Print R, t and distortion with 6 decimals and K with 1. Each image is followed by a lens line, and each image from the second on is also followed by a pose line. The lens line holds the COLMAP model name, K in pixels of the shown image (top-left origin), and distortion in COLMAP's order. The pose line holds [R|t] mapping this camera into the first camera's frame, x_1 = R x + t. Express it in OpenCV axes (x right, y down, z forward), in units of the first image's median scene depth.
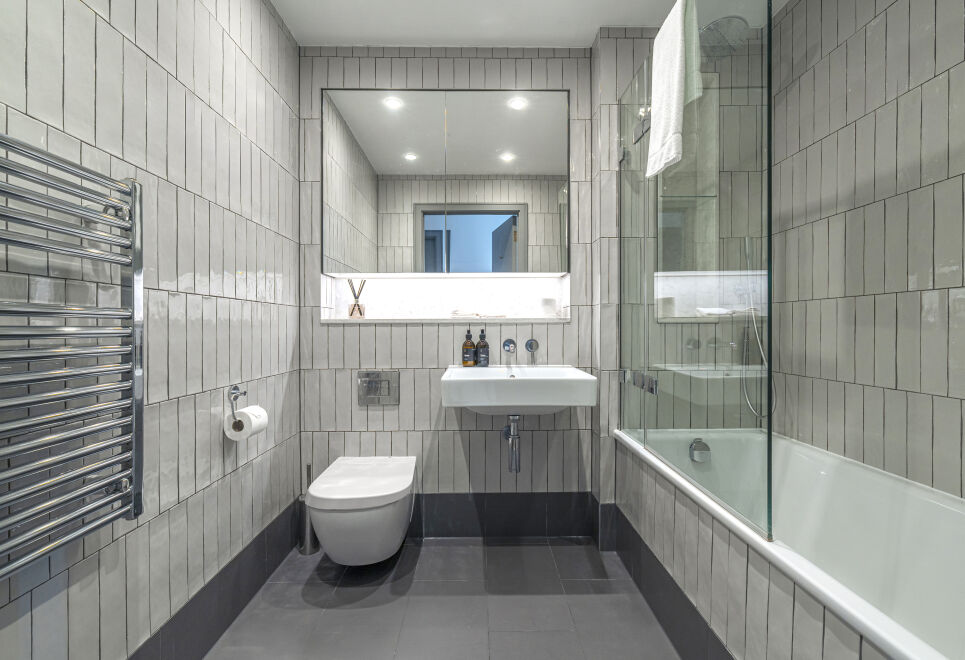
lens RADIAL K [[452.4, 0, 494.5], [0, 452.4, 330.3], [0, 0, 1]] dist [-0.002280, 0.000349]
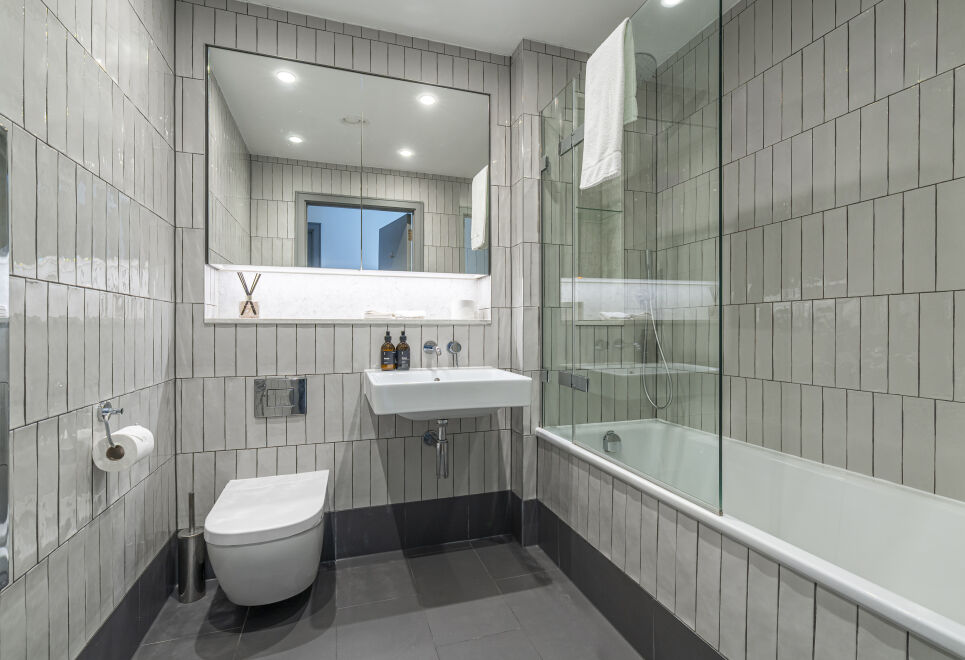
lens RADIAL K [[452.4, 0, 494.5], [0, 452.4, 330.3], [0, 0, 1]] dist [-0.002280, 0.000349]
pose [[0.951473, 0.002830, 0.307721, -0.139429], [-0.001731, 0.999991, -0.003843, 0.000067], [-0.307729, 0.003124, 0.951469, 0.037771]]
